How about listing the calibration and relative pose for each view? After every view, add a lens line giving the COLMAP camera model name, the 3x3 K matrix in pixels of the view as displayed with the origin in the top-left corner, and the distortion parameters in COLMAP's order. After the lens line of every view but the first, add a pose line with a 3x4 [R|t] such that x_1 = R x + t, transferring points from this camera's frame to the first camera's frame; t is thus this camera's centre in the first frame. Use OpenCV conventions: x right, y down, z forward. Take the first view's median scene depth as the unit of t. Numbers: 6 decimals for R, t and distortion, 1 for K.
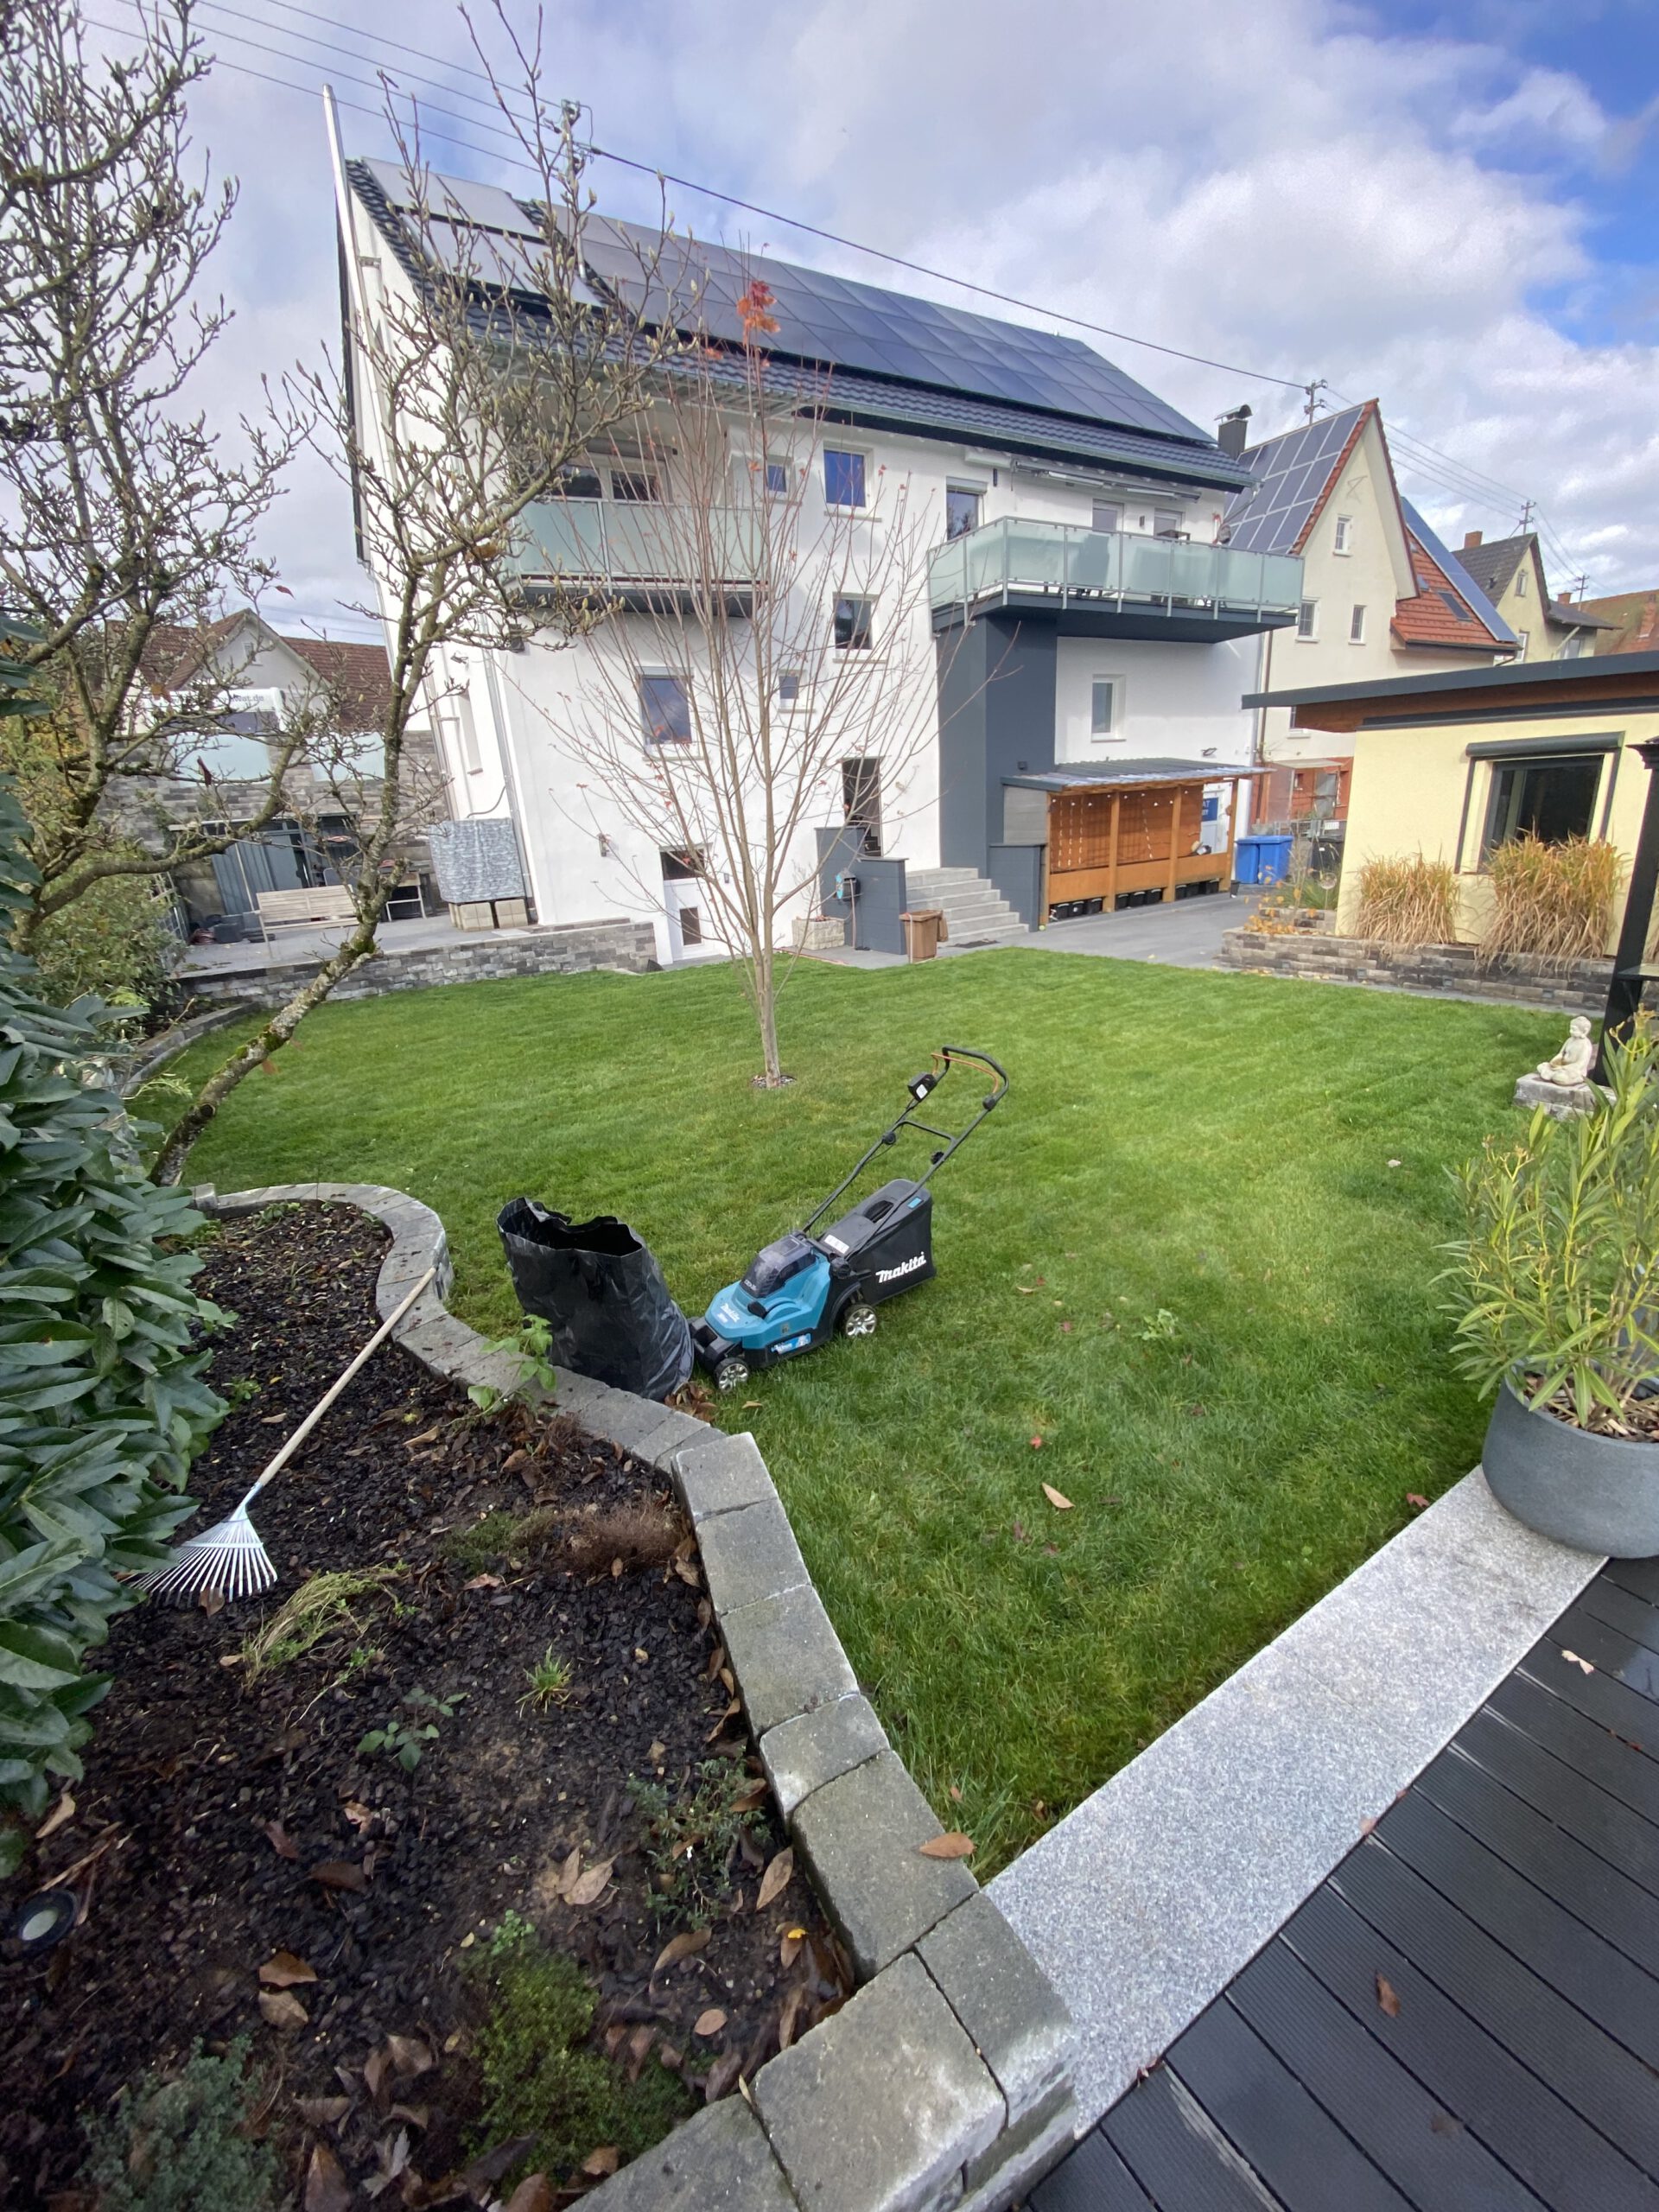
lens RADIAL K [[951.3, 0, 829.5], [0, 951.3, 1106.0], [0, 0, 1]] dist [0.014553, -0.021164]
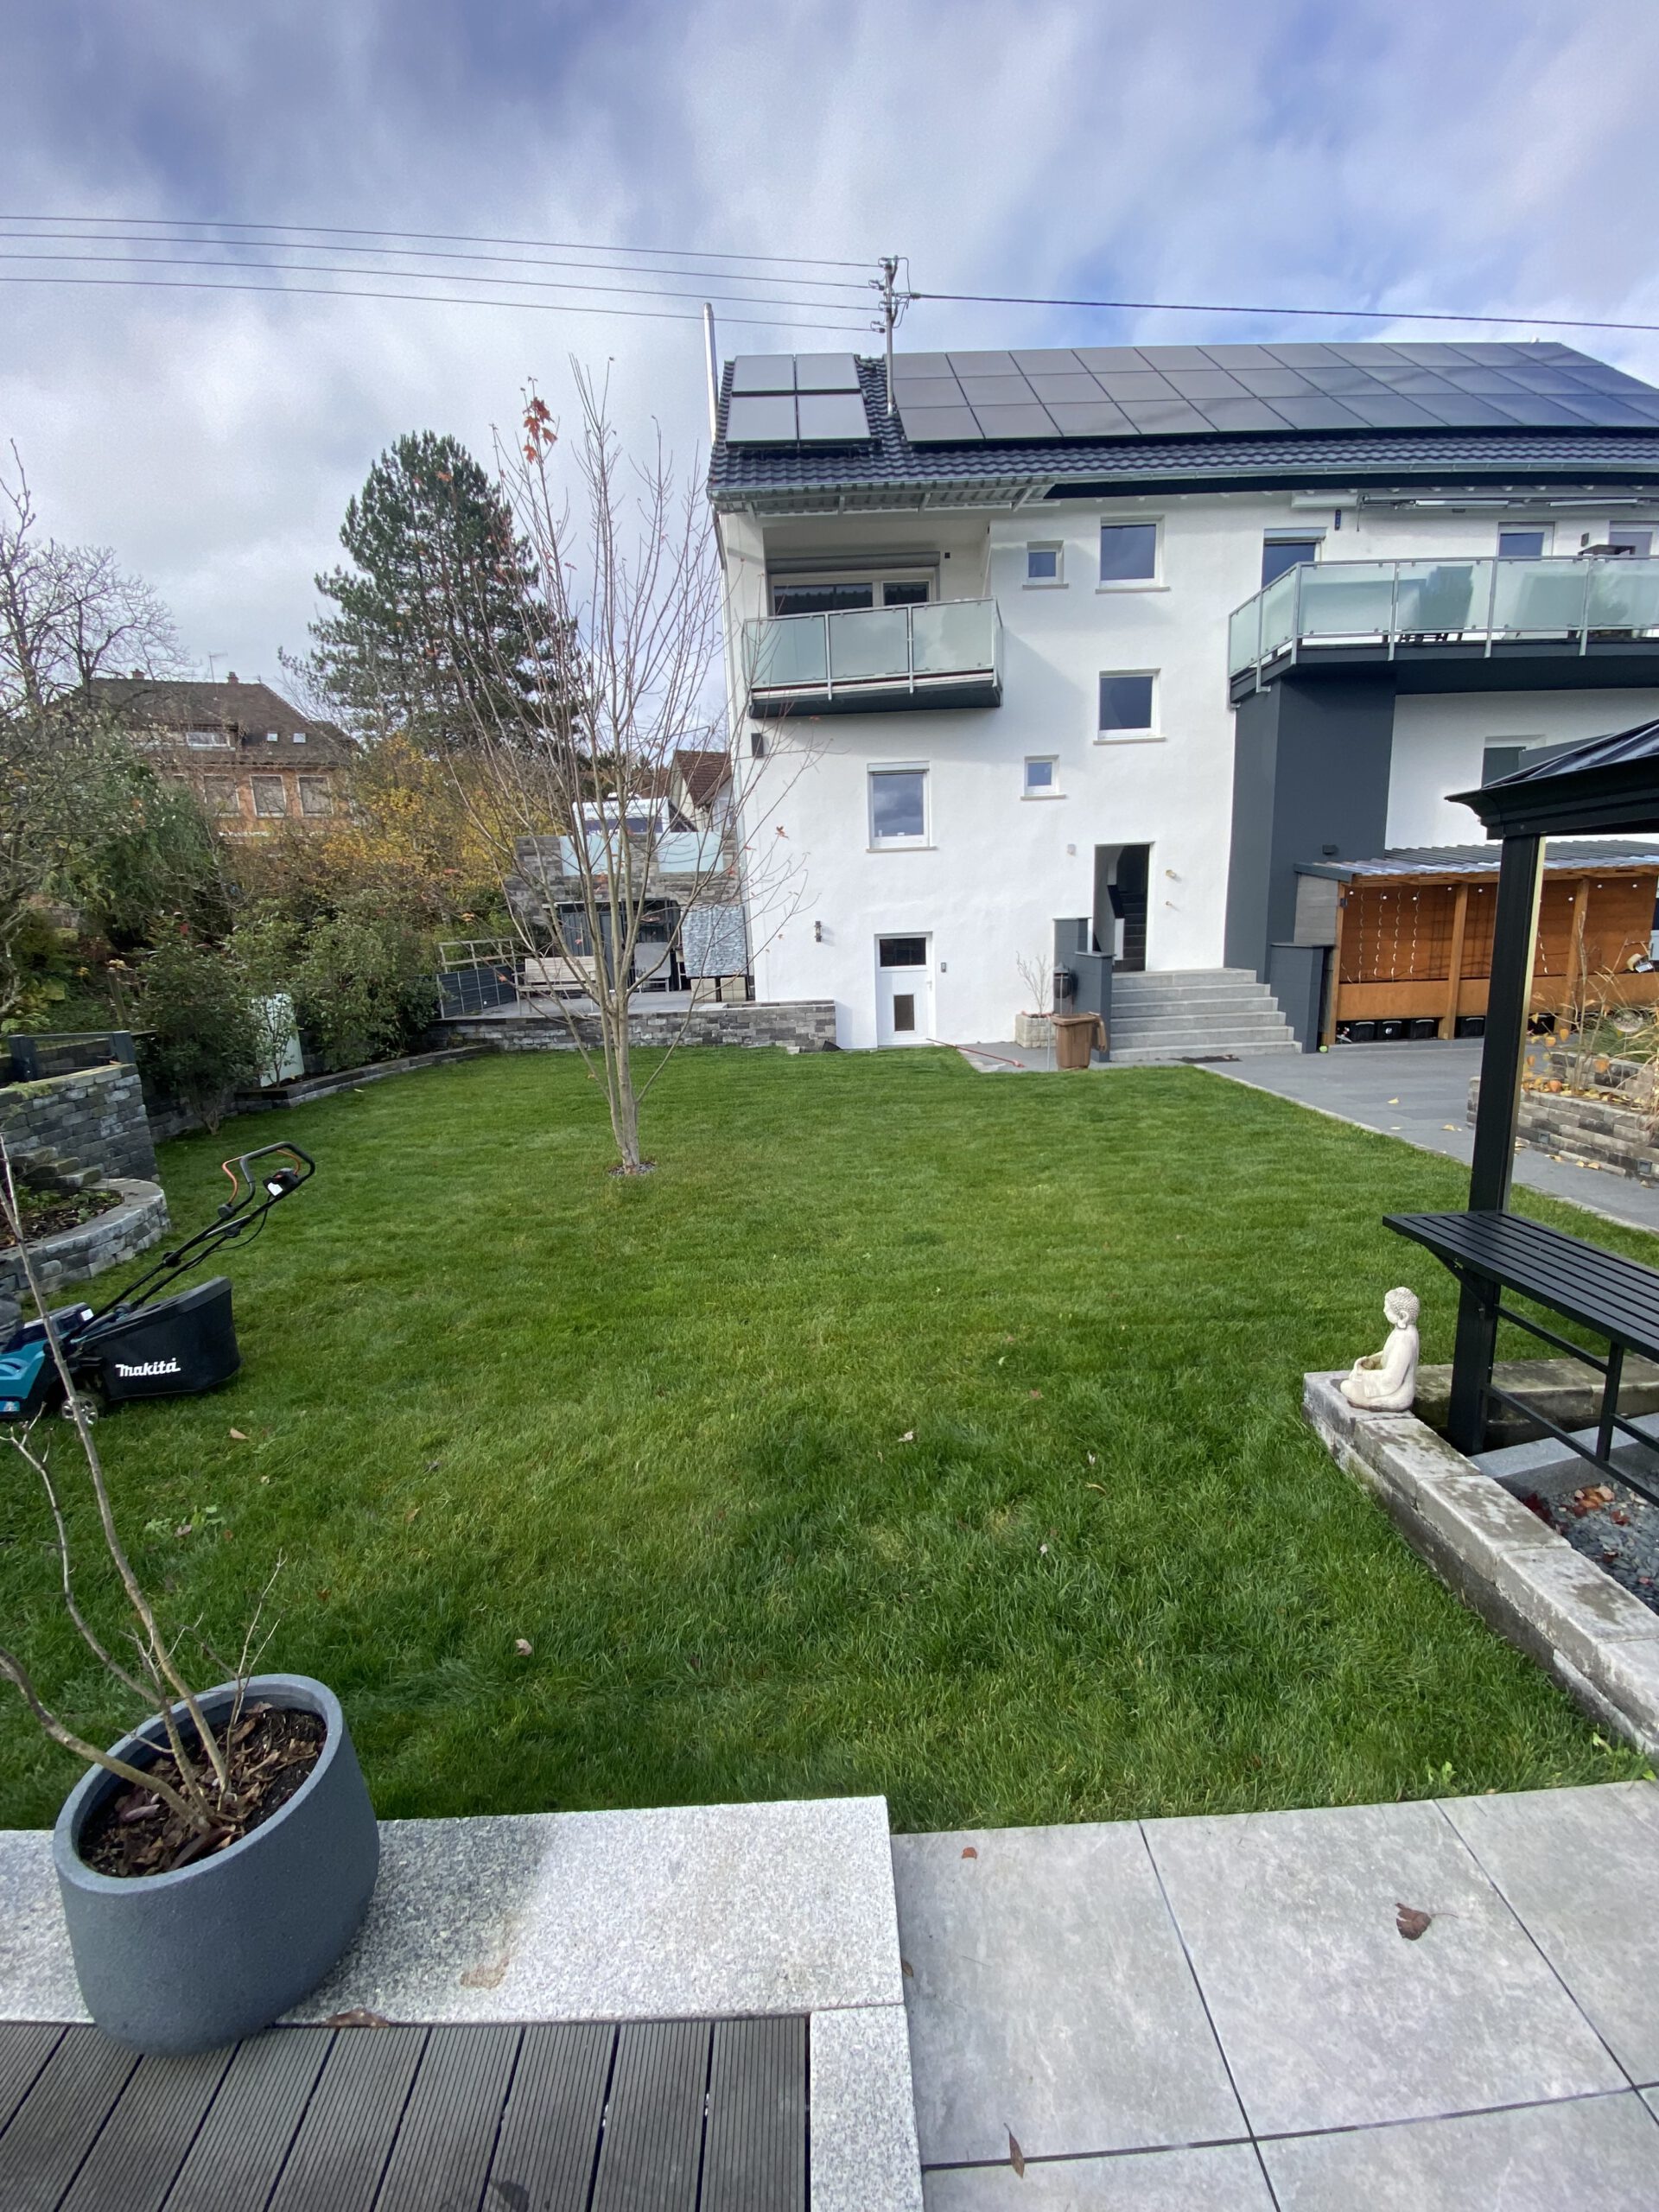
lens RADIAL K [[935.7, 0, 829.5], [0, 935.7, 1106.0], [0, 0, 1]] dist [0.000993, -0.015841]
pose [[0.843819, 0.130408, -0.520542, 0.322000], [-0.169747, 0.985079, -0.028380, -0.053729], [0.509074, 0.112308, 0.853364, 0.143176]]
